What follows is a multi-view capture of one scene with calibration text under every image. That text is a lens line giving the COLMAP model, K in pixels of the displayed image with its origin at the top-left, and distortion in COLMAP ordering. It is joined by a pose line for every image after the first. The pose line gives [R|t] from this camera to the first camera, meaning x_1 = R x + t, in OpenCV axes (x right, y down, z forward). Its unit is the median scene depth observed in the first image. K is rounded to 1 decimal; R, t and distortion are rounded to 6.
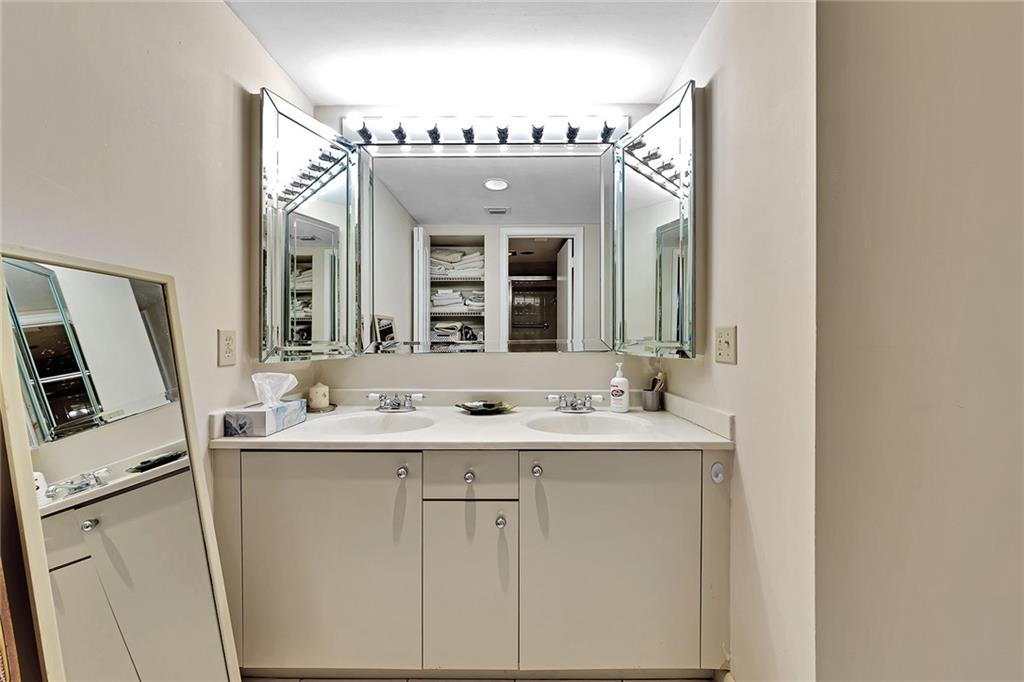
lens RADIAL K [[395.6, 0, 512.0], [0, 395.6, 341.0], [0, 0, 1]] dist [-0.000032, -0.000074]
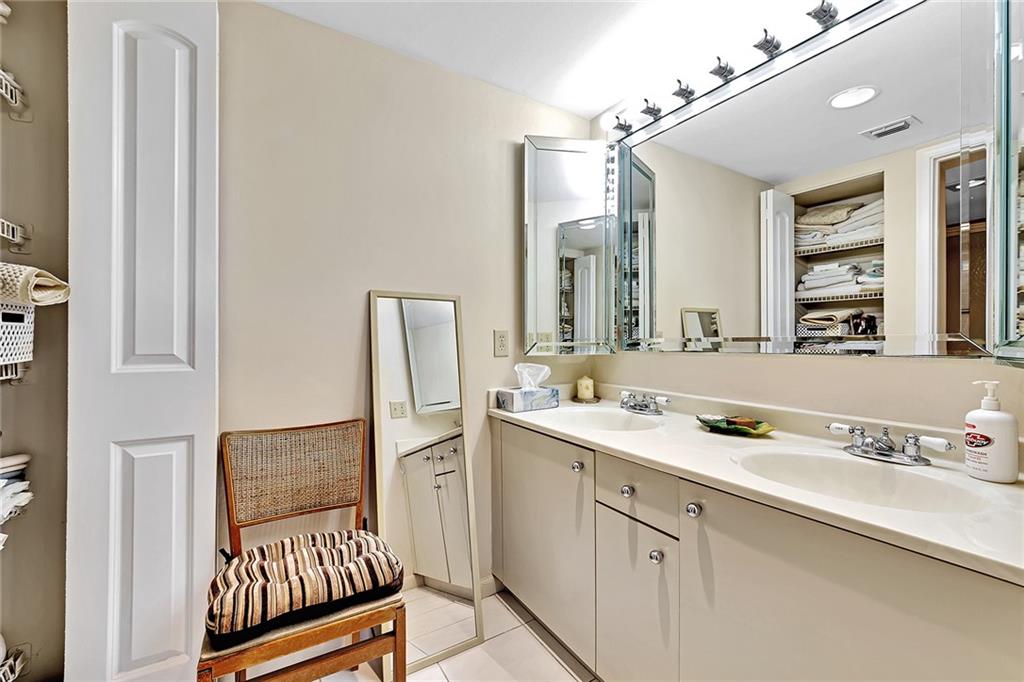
lens RADIAL K [[450.3, 0, 512.0], [0, 450.3, 341.0], [0, 0, 1]] dist [0.000890, -0.000032]
pose [[0.495275, 0.004821, -0.868723, 0.468334], [0.003813, 0.999963, 0.007722, -0.001253], [0.868728, -0.007137, 0.495238, 0.201472]]
